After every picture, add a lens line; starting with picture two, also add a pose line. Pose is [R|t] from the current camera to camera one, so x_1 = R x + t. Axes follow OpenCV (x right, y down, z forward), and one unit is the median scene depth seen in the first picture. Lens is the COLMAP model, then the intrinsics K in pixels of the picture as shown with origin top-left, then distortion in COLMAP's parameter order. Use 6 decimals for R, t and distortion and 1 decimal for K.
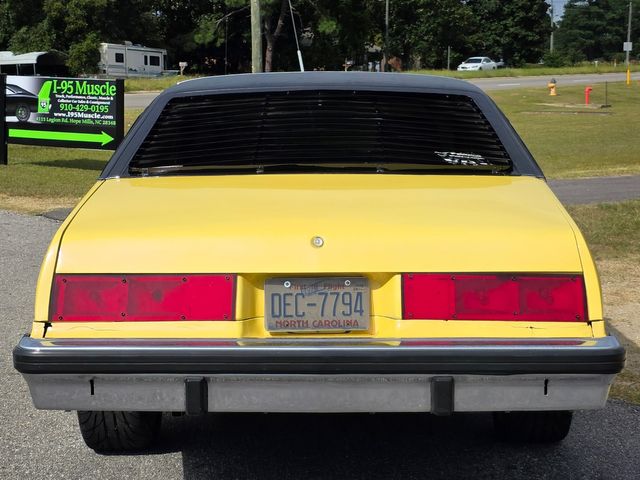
lens RADIAL K [[1337.9, 0, 292.7], [0, 1337.9, 197.2], [0, 0, 1]] dist [0.053124, -0.060258]
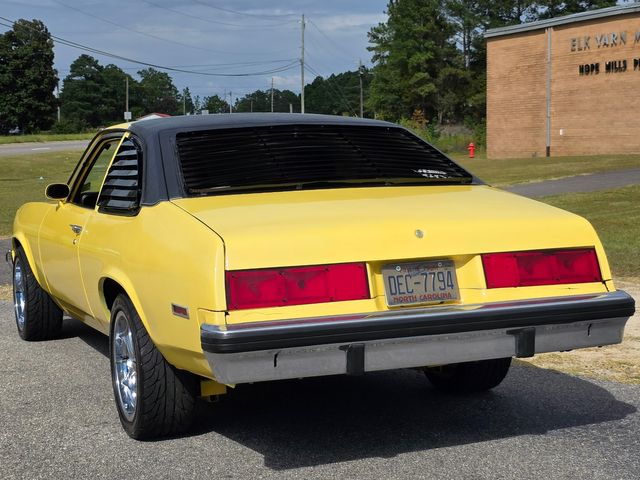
lens RADIAL K [[1175.5, 0, 320.0], [0, 1175.5, 240.0], [0, 0, 1]] dist [0.146926, -0.325273]
pose [[0.915066, -0.050396, 0.400143, -0.519775], [0.053580, 0.998558, 0.003235, 0.030519], [-0.399729, 0.018480, 0.916447, 0.004736]]
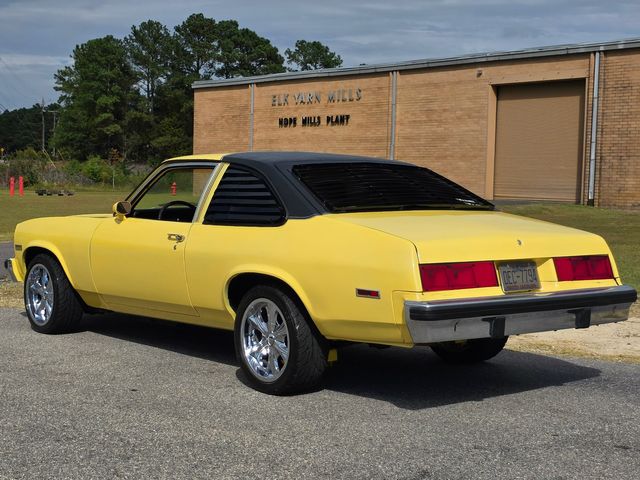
lens RADIAL K [[1089.1, 0, 318.7], [0, 1089.1, 211.5], [0, 0, 1]] dist [0.134066, -0.273770]
pose [[0.760822, -0.001536, 0.648959, -1.179810], [0.035095, 0.998631, -0.038781, 0.039535], [-0.648012, 0.052281, 0.759834, 0.023291]]
